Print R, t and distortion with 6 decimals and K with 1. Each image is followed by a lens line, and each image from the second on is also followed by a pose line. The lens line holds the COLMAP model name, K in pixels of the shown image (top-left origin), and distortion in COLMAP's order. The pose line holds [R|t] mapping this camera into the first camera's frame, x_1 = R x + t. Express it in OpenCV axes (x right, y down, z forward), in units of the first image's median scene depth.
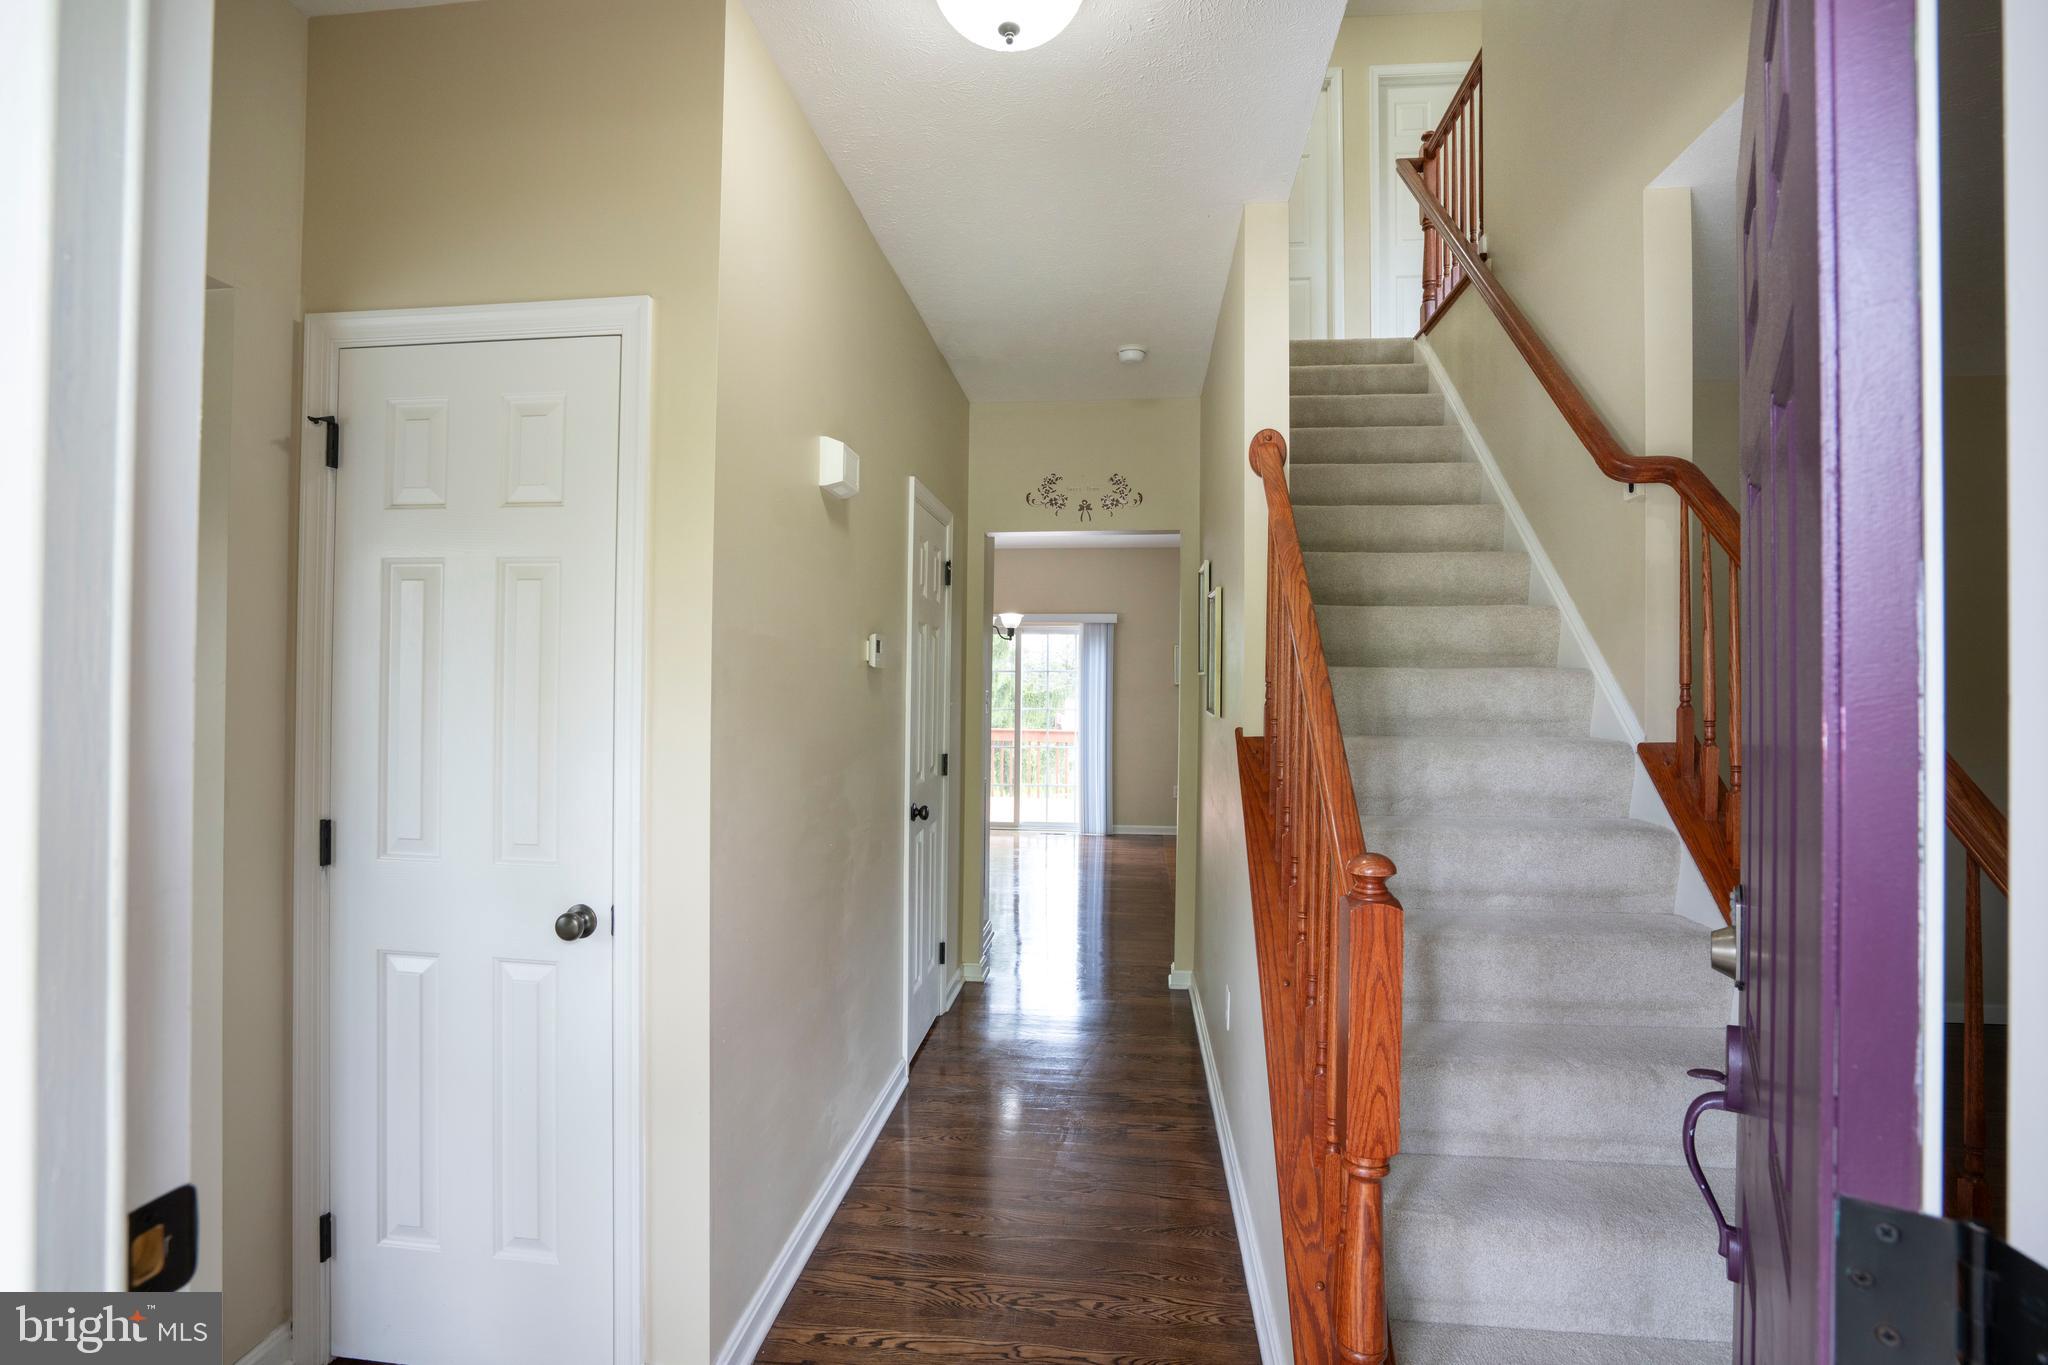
lens RADIAL K [[947.1, 0, 1020.2], [0, 947.1, 686.6], [0, 0, 1]] dist [-0.067410, 0.028835]
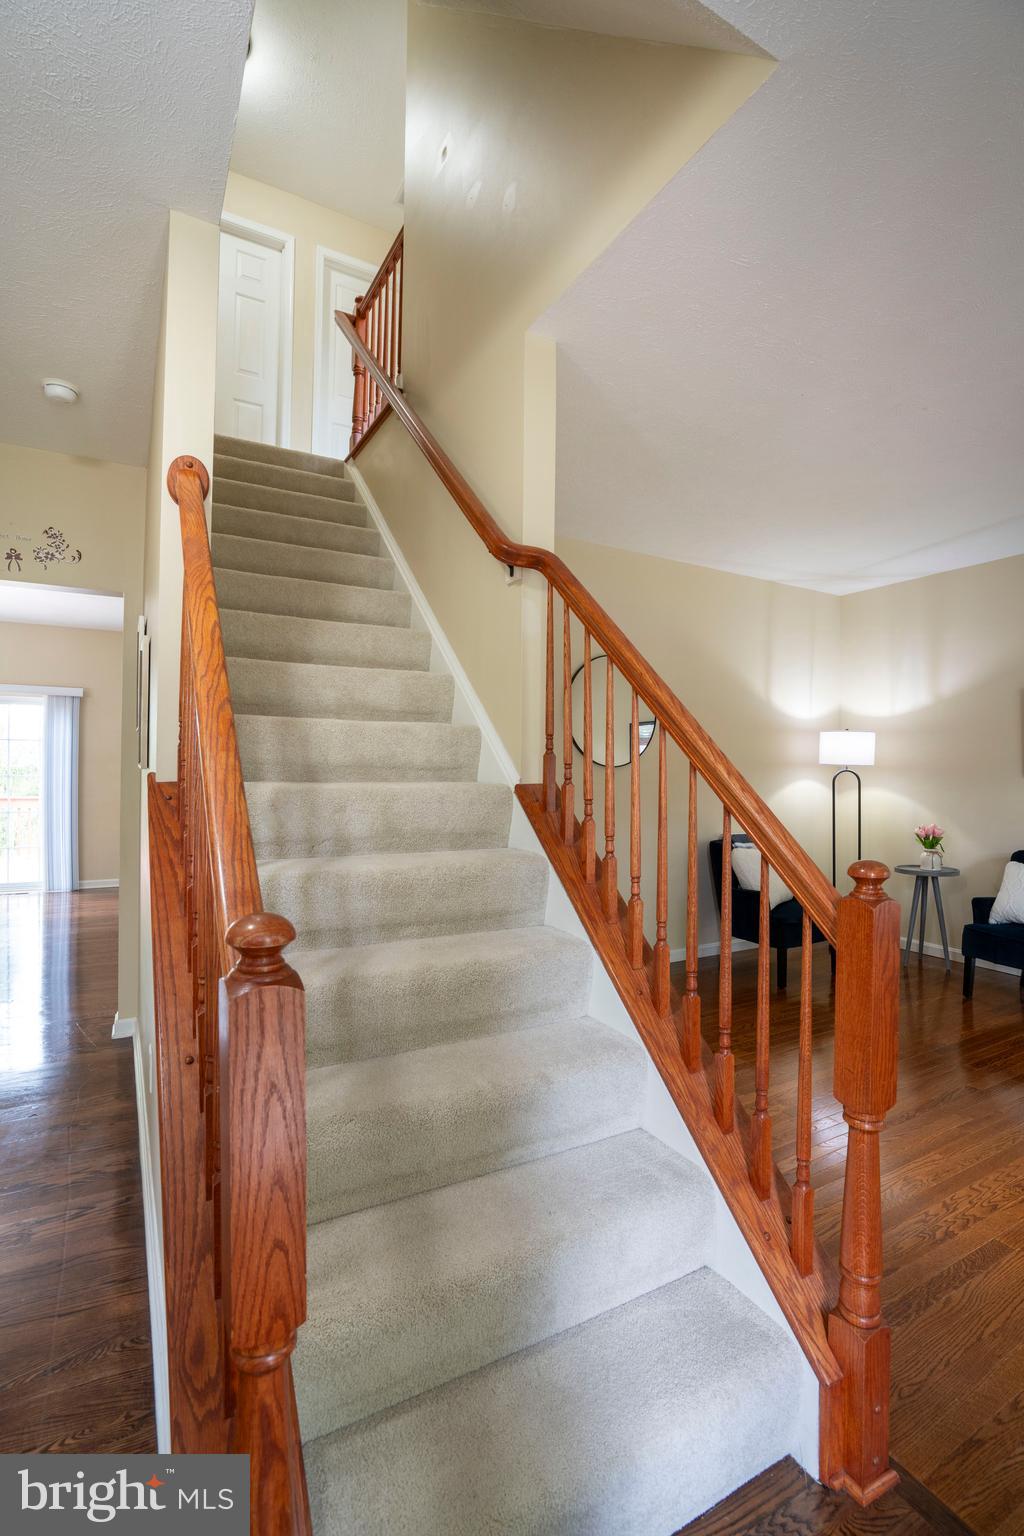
lens RADIAL K [[731.7, 0, 512.0], [0, 731.7, 768.0], [0, 0, 1]] dist [-0.049544, 0.033158]
pose [[0.810110, 0.000887, 0.586277, 0.058860], [-0.007408, 0.999935, 0.008723, 0.017240], [-0.586231, -0.011410, 0.810064, 0.126803]]
